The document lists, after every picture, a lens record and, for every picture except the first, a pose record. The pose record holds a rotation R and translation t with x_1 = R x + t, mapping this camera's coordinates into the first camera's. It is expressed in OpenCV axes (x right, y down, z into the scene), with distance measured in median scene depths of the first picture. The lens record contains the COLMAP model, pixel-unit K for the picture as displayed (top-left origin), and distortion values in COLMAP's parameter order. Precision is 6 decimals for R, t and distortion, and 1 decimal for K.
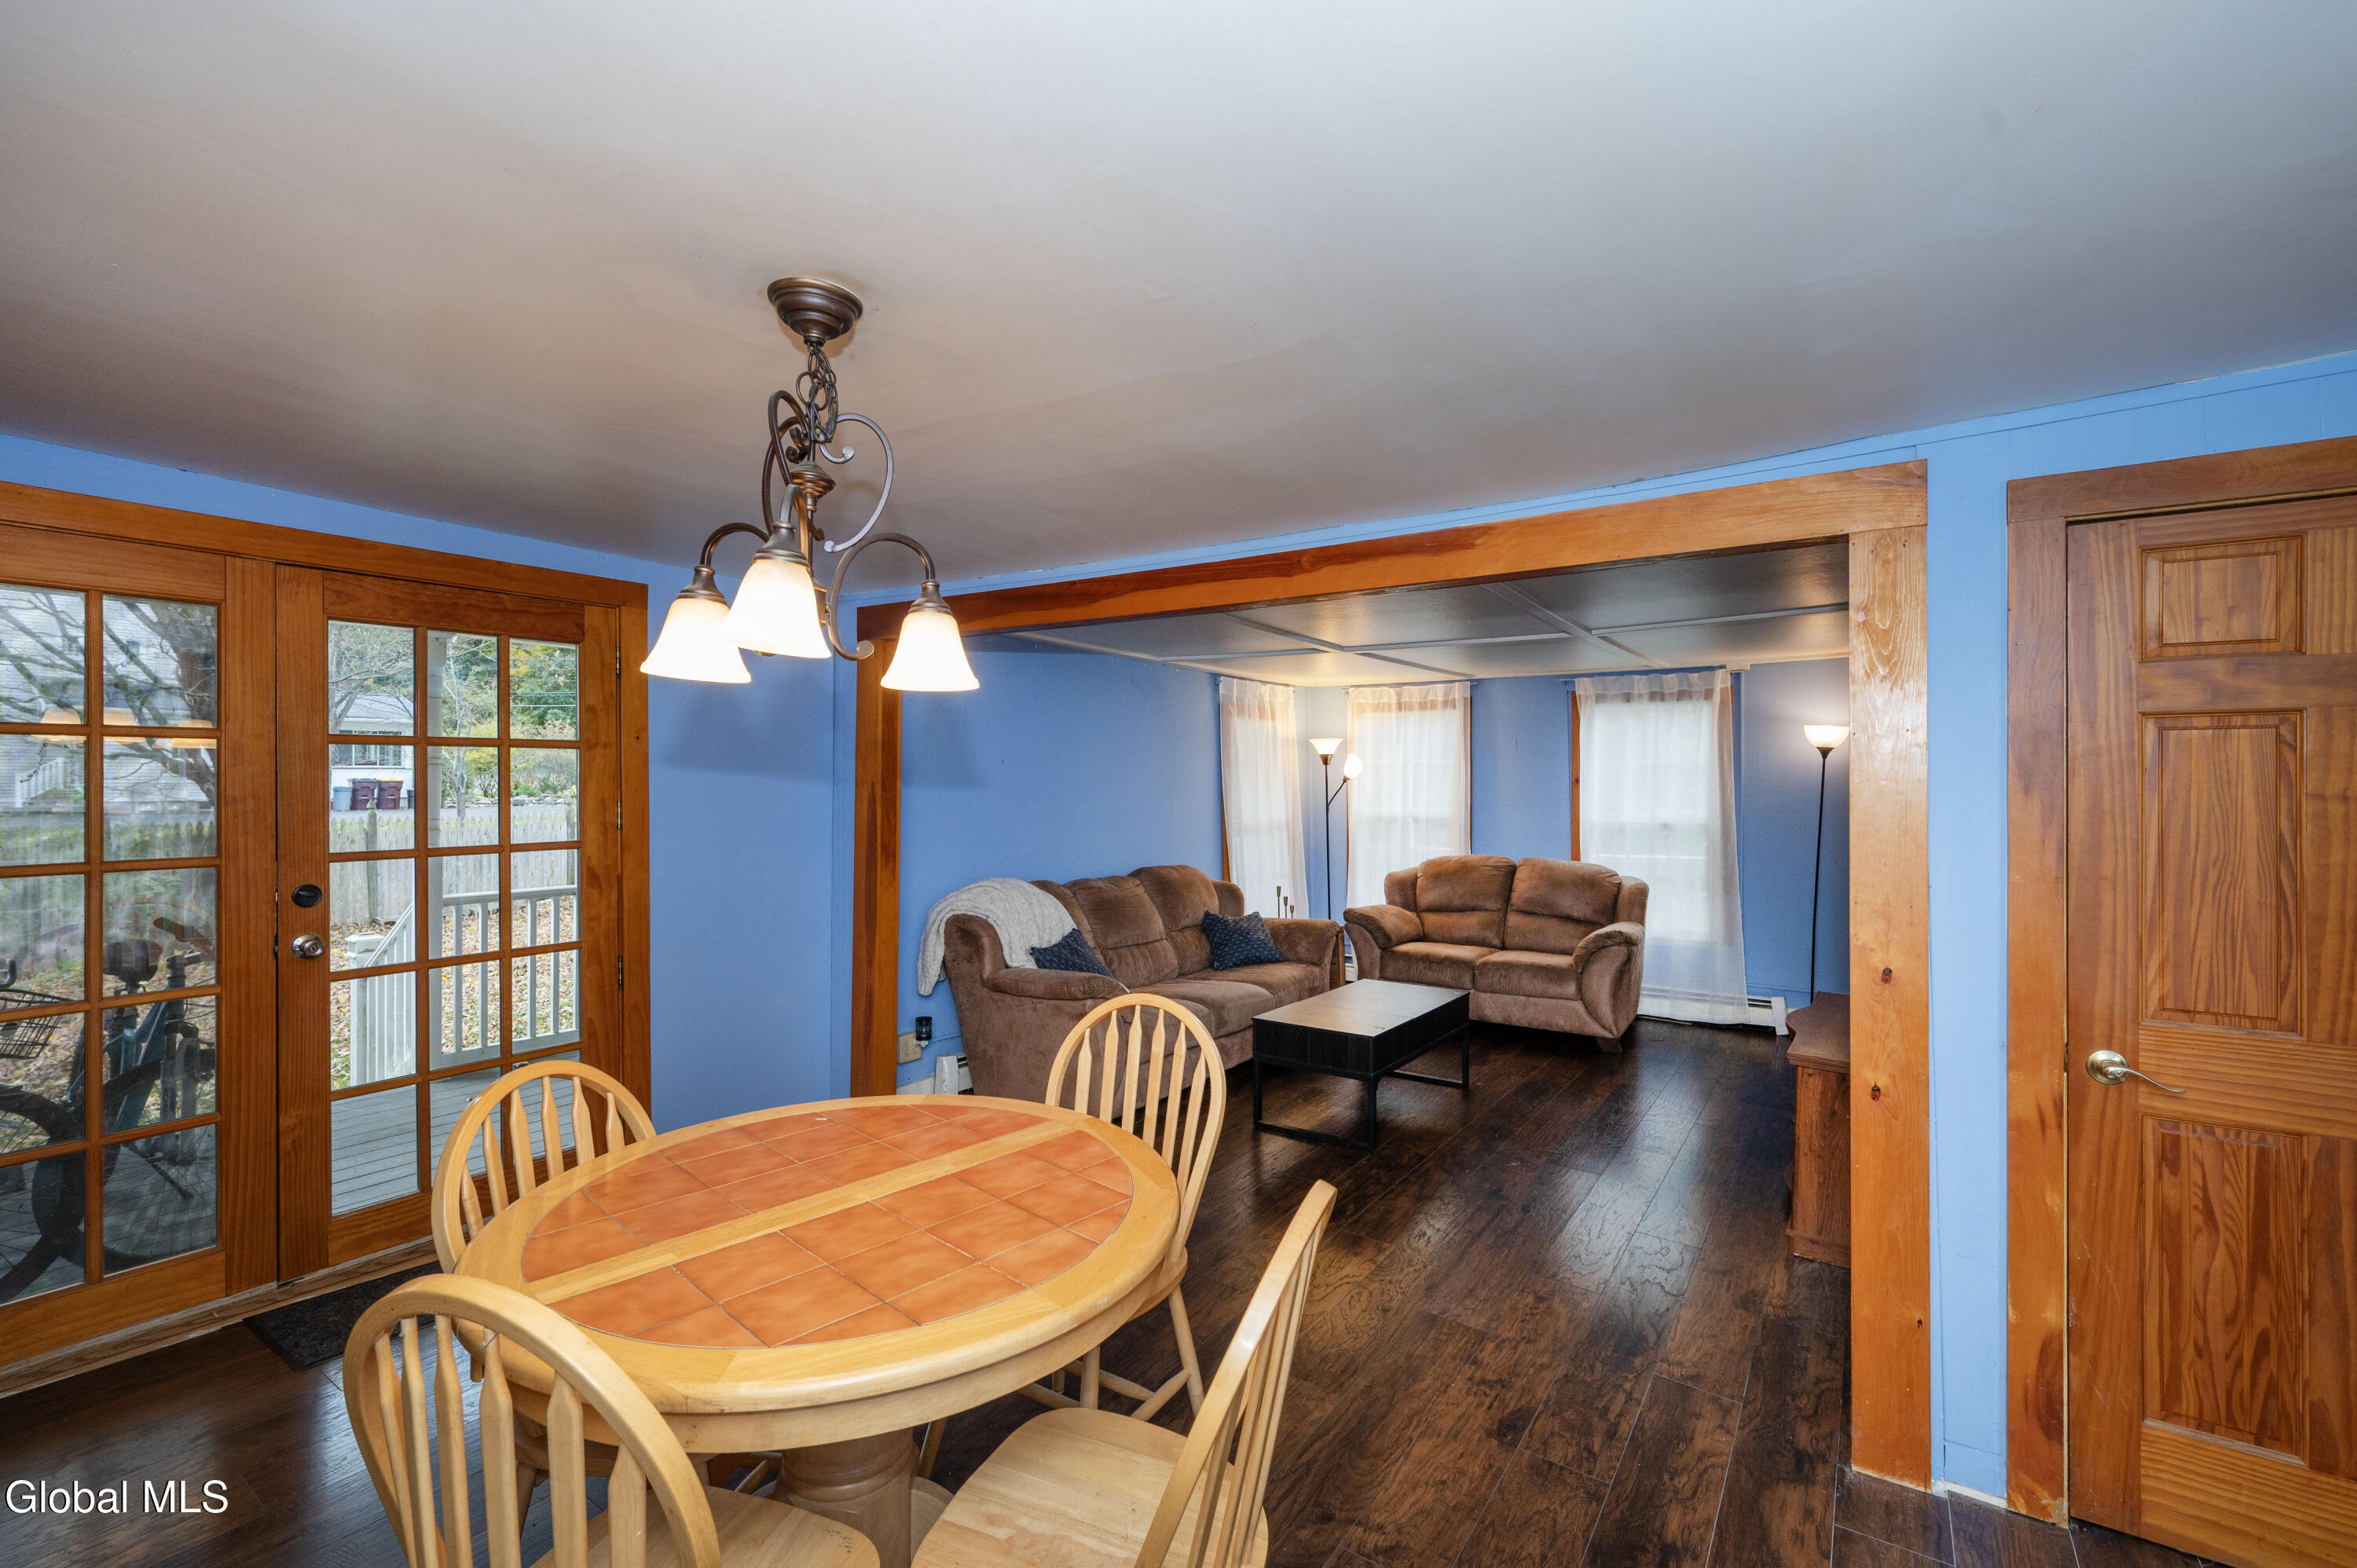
lens RADIAL K [[973.4, 0, 1178.5], [0, 973.4, 784.0], [0, 0, 1]] dist [-0.000142, -0.000009]
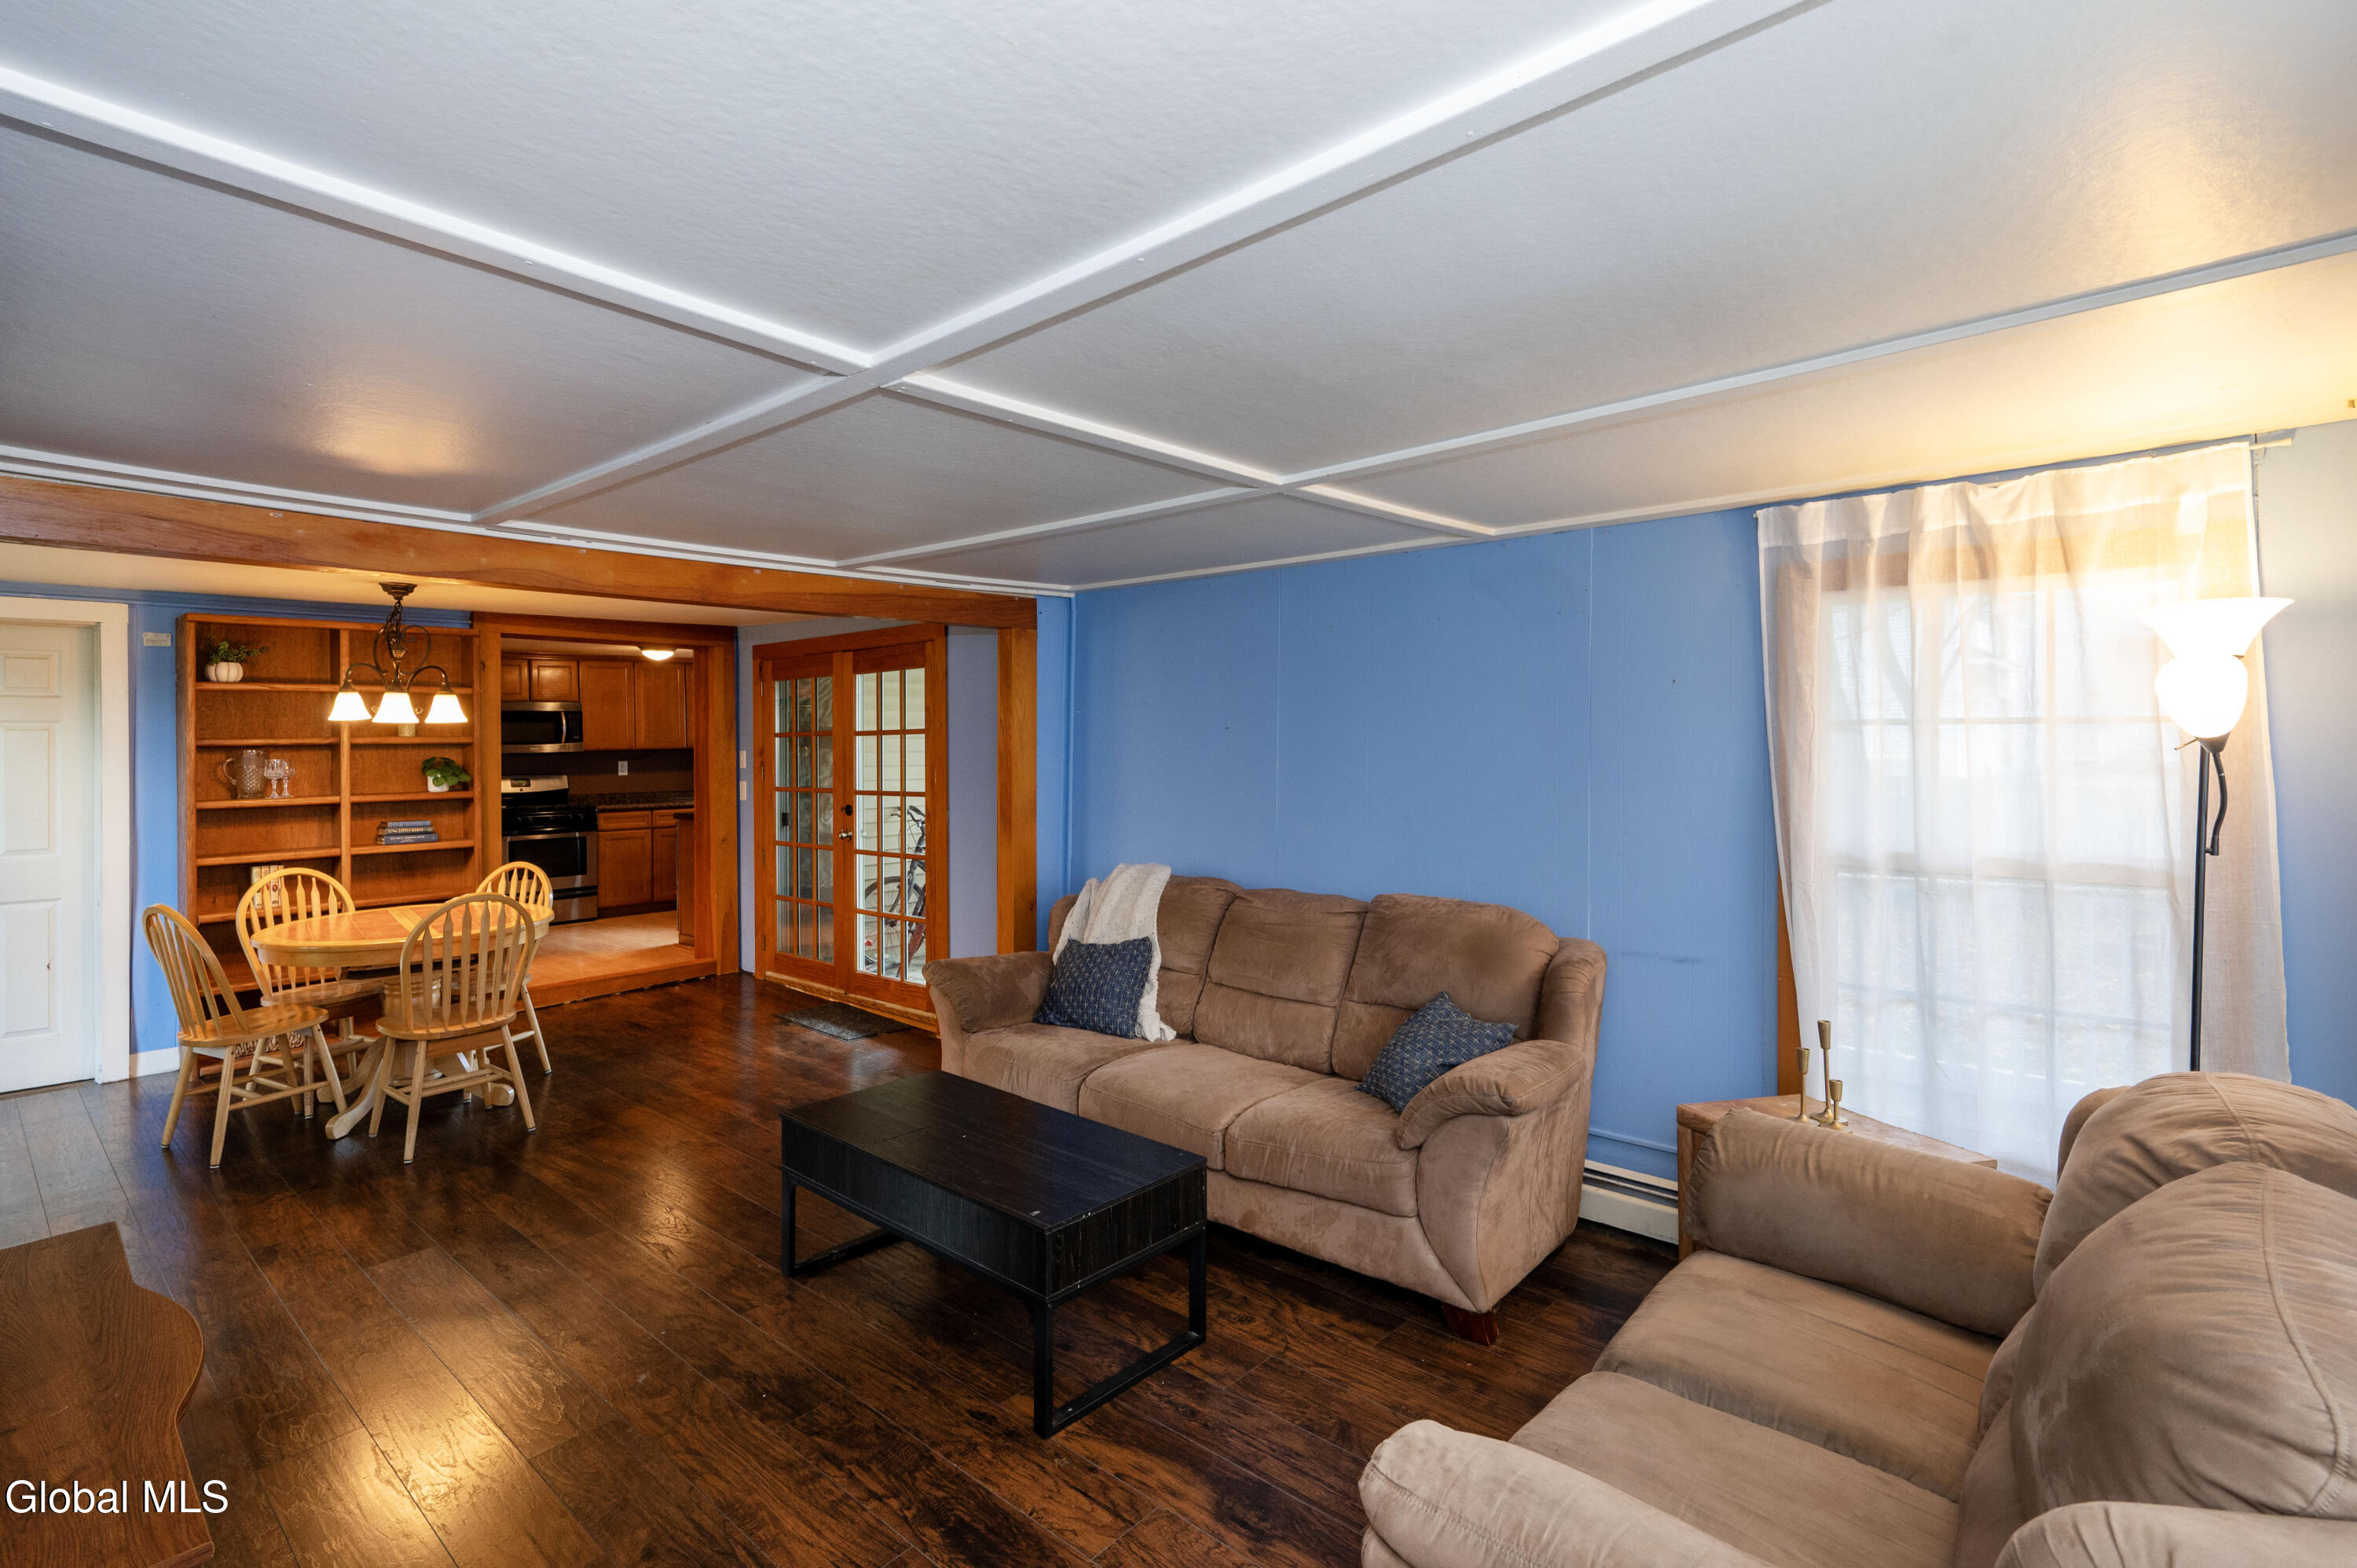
lens RADIAL K [[1130.7, 0, 1170.6], [0, 1130.7, 743.8], [0, 0, 1]] dist [-0.000302, -0.000097]
pose [[-0.108581, -0.000749, -0.994087, 1.260358], [0.009427, 0.999954, -0.001783, -0.012577], [0.994043, -0.009564, -0.108569, 1.740872]]
